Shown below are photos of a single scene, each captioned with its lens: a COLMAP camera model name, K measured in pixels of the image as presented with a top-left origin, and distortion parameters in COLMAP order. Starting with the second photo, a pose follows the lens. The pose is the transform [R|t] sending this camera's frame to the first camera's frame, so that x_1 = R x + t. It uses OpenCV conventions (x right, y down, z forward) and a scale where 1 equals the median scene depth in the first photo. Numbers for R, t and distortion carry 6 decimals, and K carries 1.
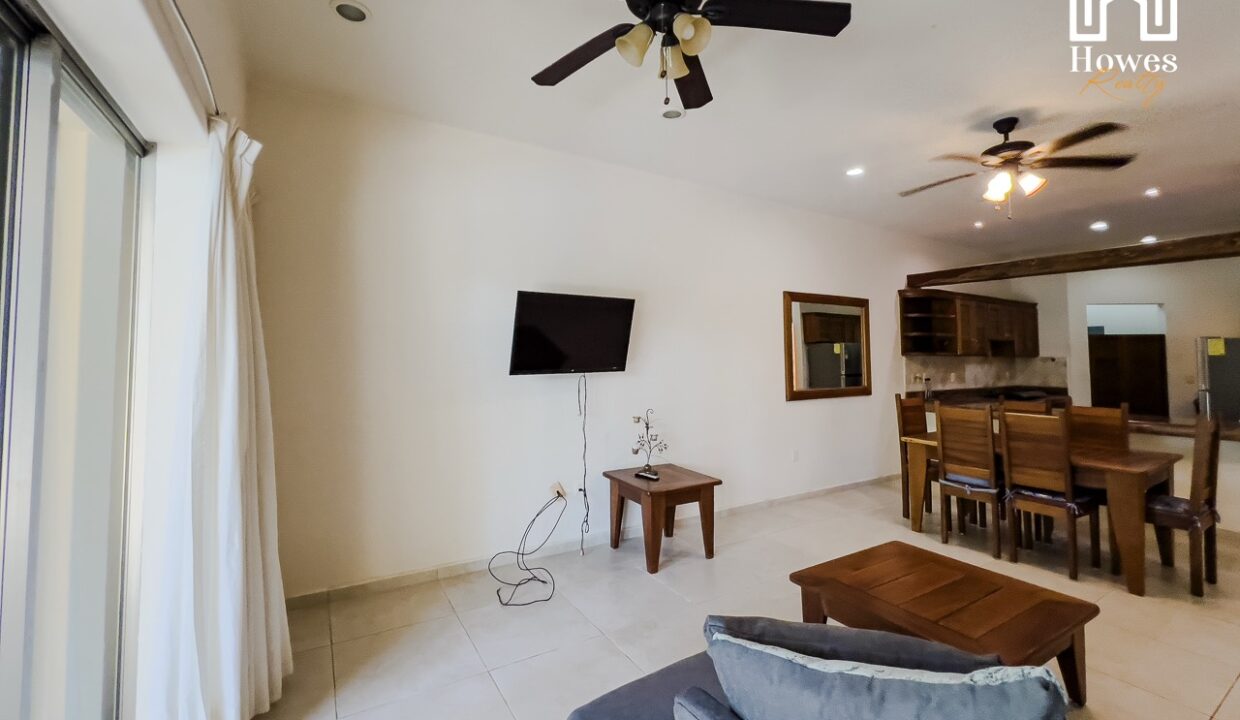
lens RADIAL K [[509.3, 0, 619.5], [0, 509.3, 340.4], [0, 0, 1]] dist [-0.005505, 0.001162]
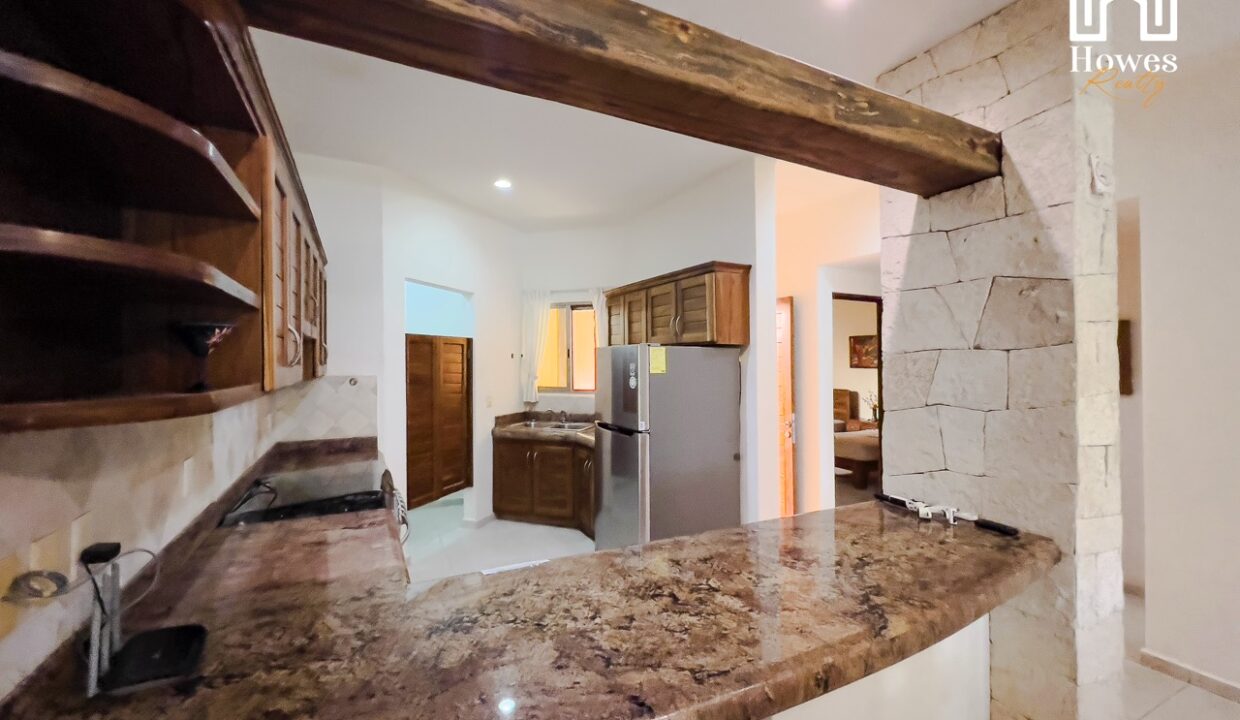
lens RADIAL K [[509.3, 0, 615.4], [0, 509.3, 361.1], [0, 0, 1]] dist [-0.005505, 0.001162]
pose [[0.085806, -0.004091, 0.996303, 0.457595], [-0.030630, 0.999508, 0.006742, 0.008914], [-0.995841, -0.031095, 0.085639, 0.828588]]
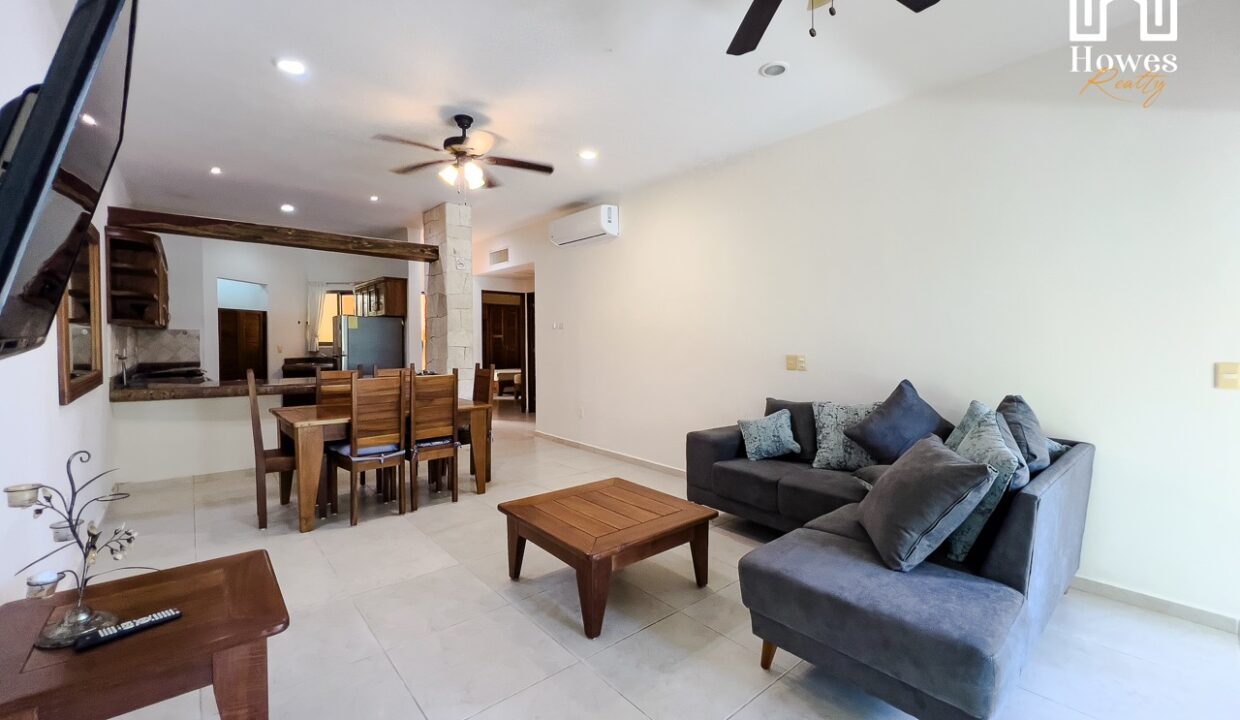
lens RADIAL K [[509.3, 0, 629.7], [0, 509.3, 346.9], [0, 0, 1]] dist [-0.005505, 0.001162]
pose [[-0.169469, -0.019747, 0.985338, -0.223804], [-0.034070, 0.999319, 0.014168, 0.026812], [-0.984946, -0.031169, -0.170026, 0.420913]]
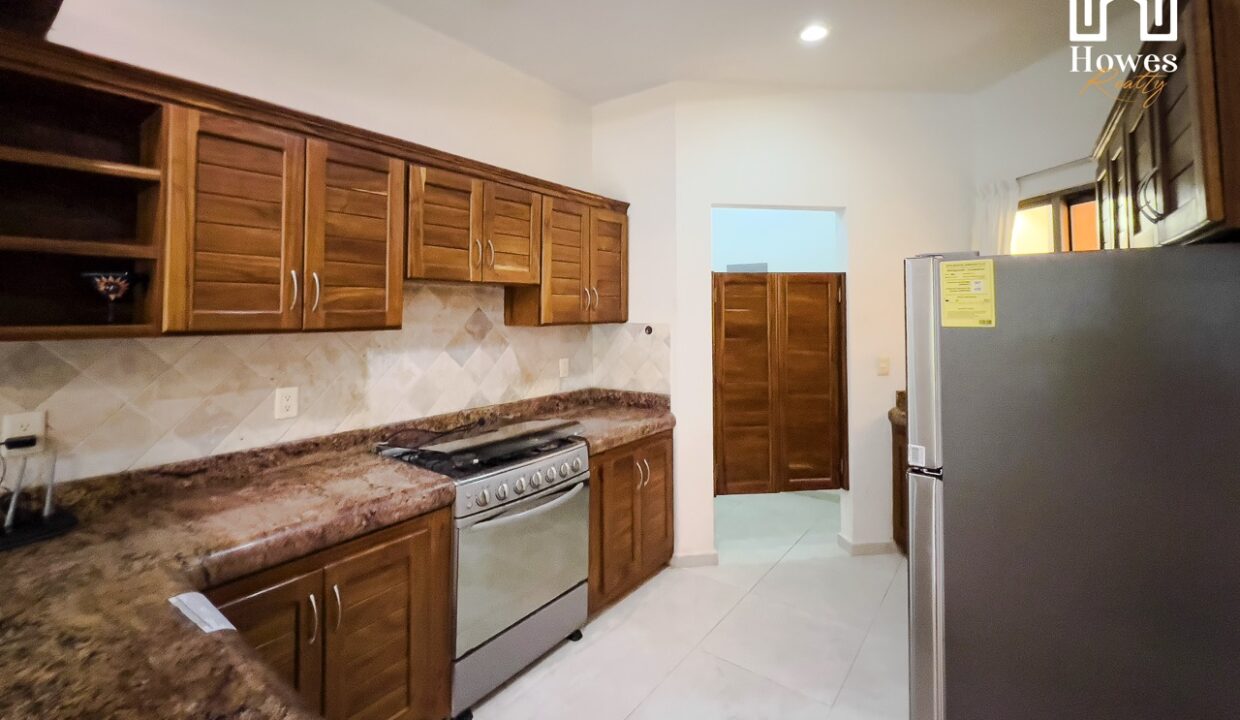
lens RADIAL K [[539.0, 0, 616.4], [0, 539.0, 296.1], [0, 0, 1]] dist [0.001470, 0.000373]
pose [[0.929566, 0.002698, 0.368645, 0.769763], [-0.002929, 0.999996, 0.000065, 0.011114], [-0.368643, -0.001140, 0.929570, 0.681478]]
